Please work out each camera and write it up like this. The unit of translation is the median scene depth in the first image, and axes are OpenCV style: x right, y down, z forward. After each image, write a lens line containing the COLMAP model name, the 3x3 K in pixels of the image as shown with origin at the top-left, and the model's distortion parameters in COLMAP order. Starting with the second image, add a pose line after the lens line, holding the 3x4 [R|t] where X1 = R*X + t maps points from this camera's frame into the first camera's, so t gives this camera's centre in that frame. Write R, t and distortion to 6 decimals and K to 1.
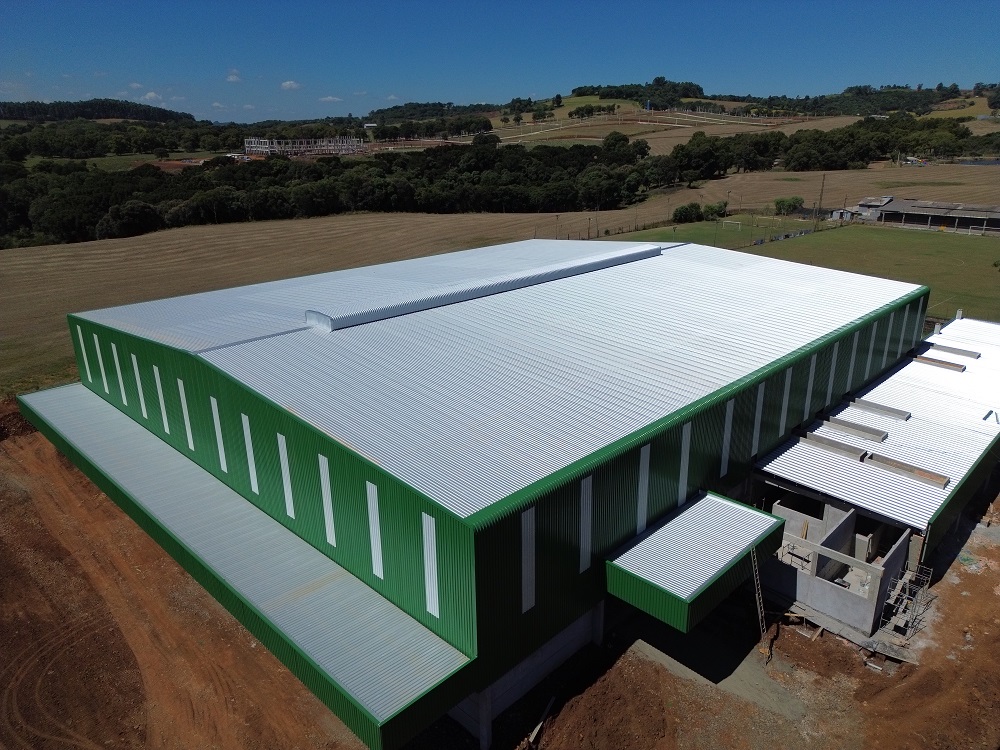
lens RADIAL K [[703.4, 0, 503.1], [0, 703.4, 375.6], [0, 0, 1]] dist [0.058129, -0.049765]
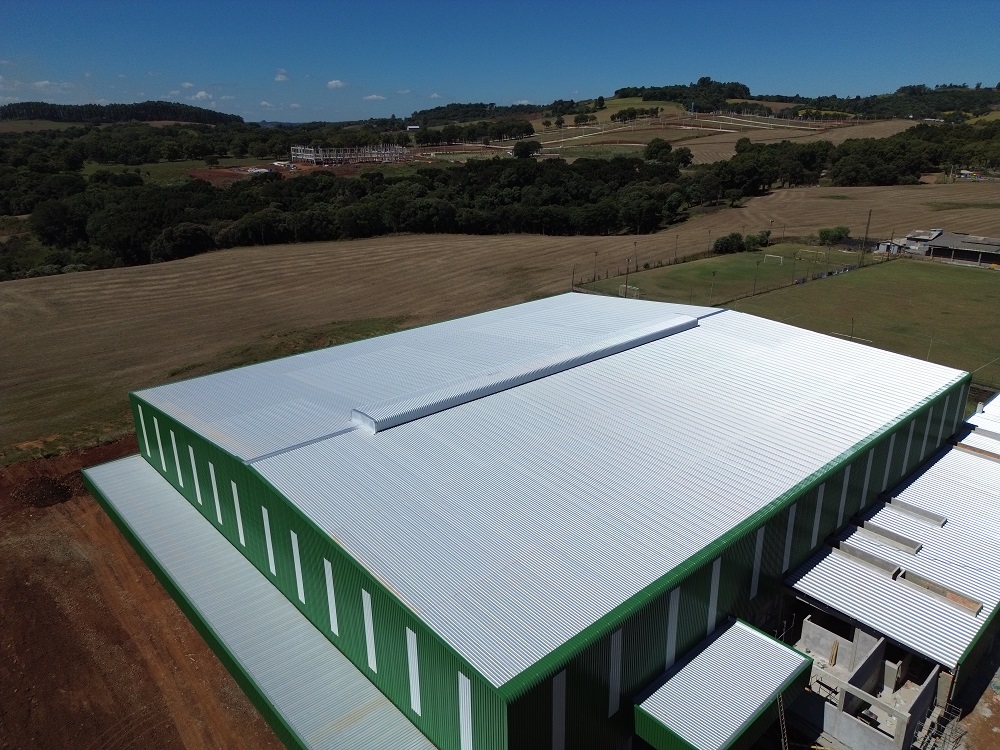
lens RADIAL K [[703.4, 0, 503.1], [0, 703.4, 375.6], [0, 0, 1]] dist [0.058129, -0.049765]
pose [[0.998464, 0.017409, -0.052606, 0.000011], [-0.017254, 0.999845, 0.003400, -0.025980], [0.052657, -0.002487, 0.998610, -0.005795]]
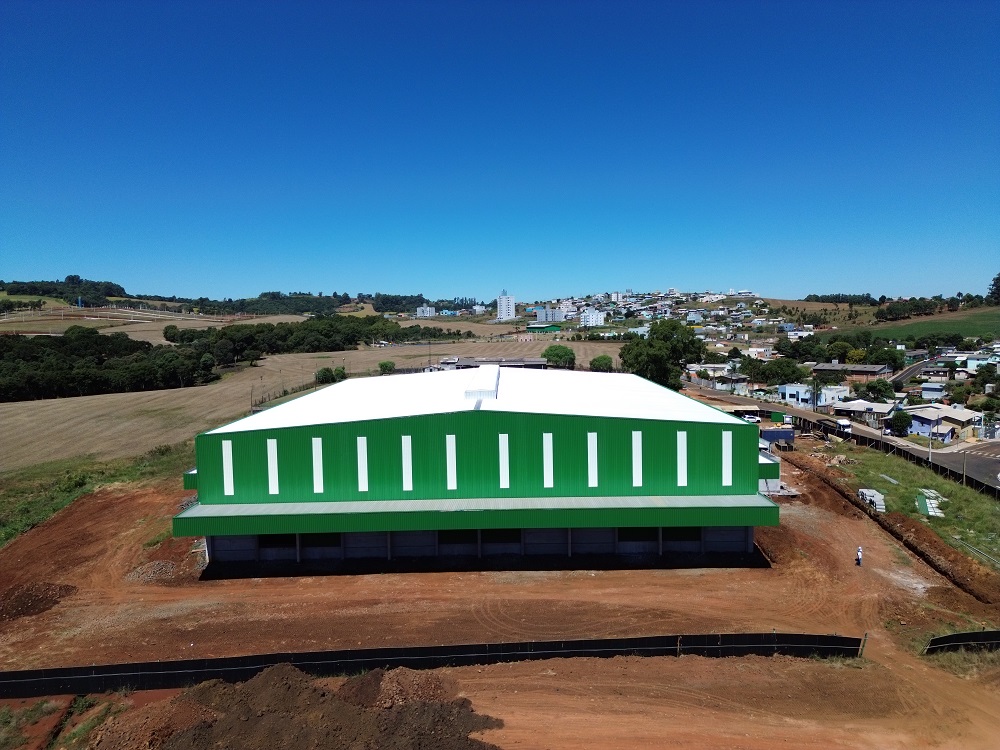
lens RADIAL K [[703.4, 0, 503.1], [0, 703.4, 375.6], [0, 0, 1]] dist [0.058129, -0.049765]
pose [[0.715129, -0.056103, 0.696737, -0.211938], [0.238857, 0.956385, -0.168153, 0.023815], [-0.656915, 0.286672, 0.697339, -0.010879]]
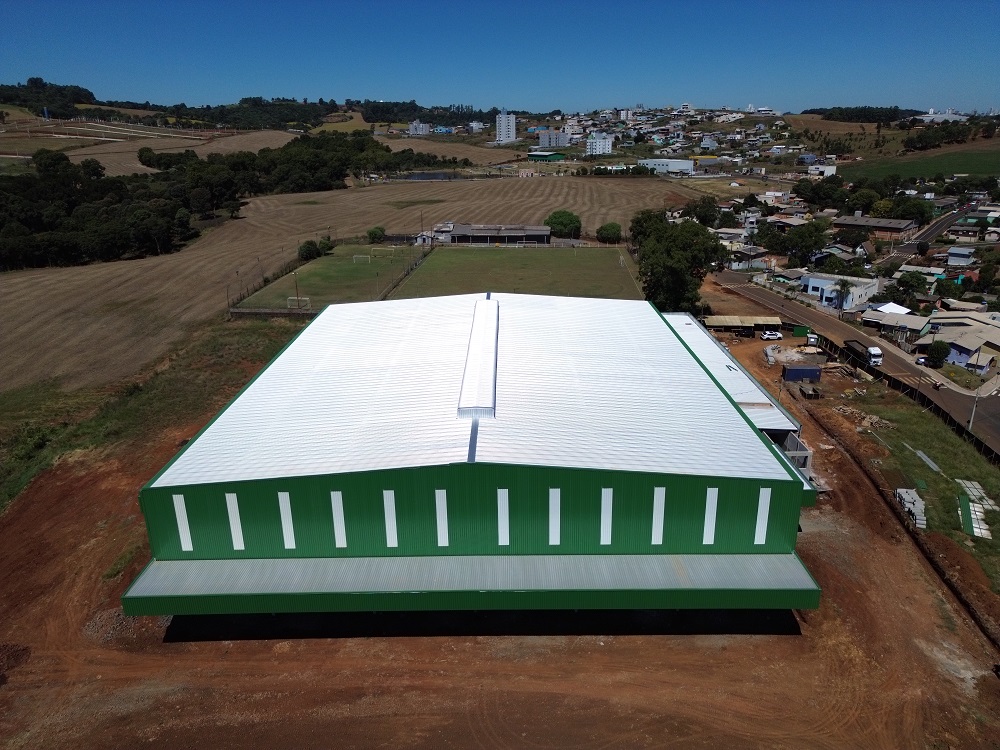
lens RADIAL K [[703.4, 0, 503.1], [0, 703.4, 375.6], [0, 0, 1]] dist [0.058129, -0.049765]
pose [[0.714610, -0.230218, 0.660555, -0.176603], [0.233337, 0.968659, 0.085167, -0.040583], [-0.659459, 0.093271, 0.745932, 0.004965]]
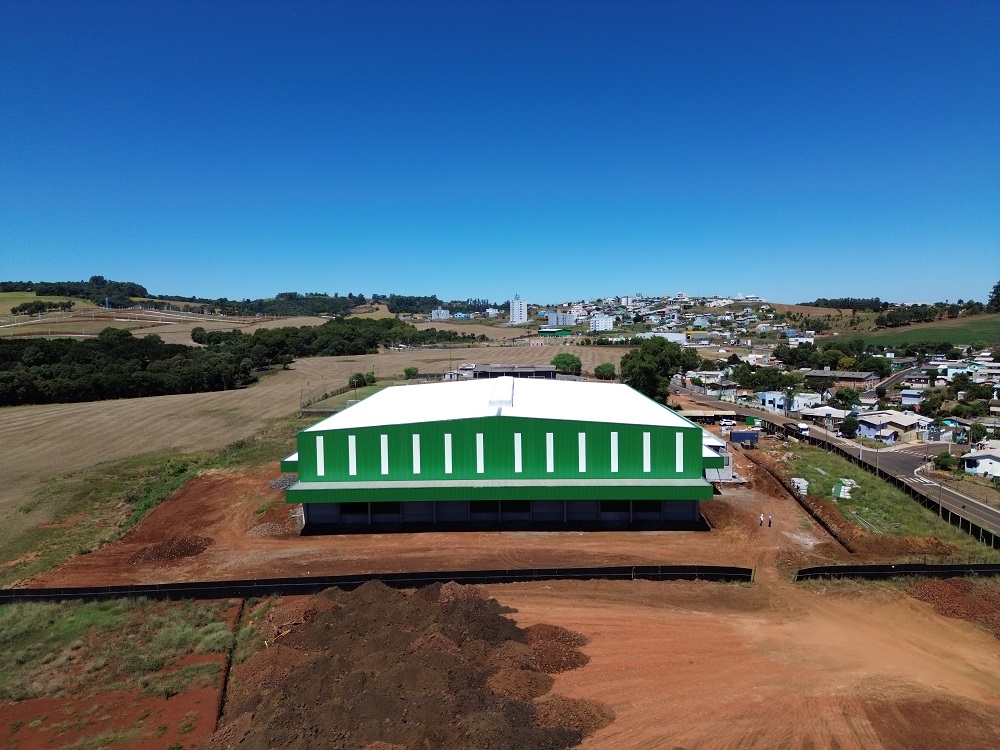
lens RADIAL K [[703.4, 0, 503.1], [0, 703.4, 375.6], [0, 0, 1]] dist [0.058129, -0.049765]
pose [[0.727074, -0.051544, 0.684622, -0.271355], [0.229699, 0.957975, -0.171818, 0.031246], [-0.646995, 0.282182, 0.708358, -0.070857]]
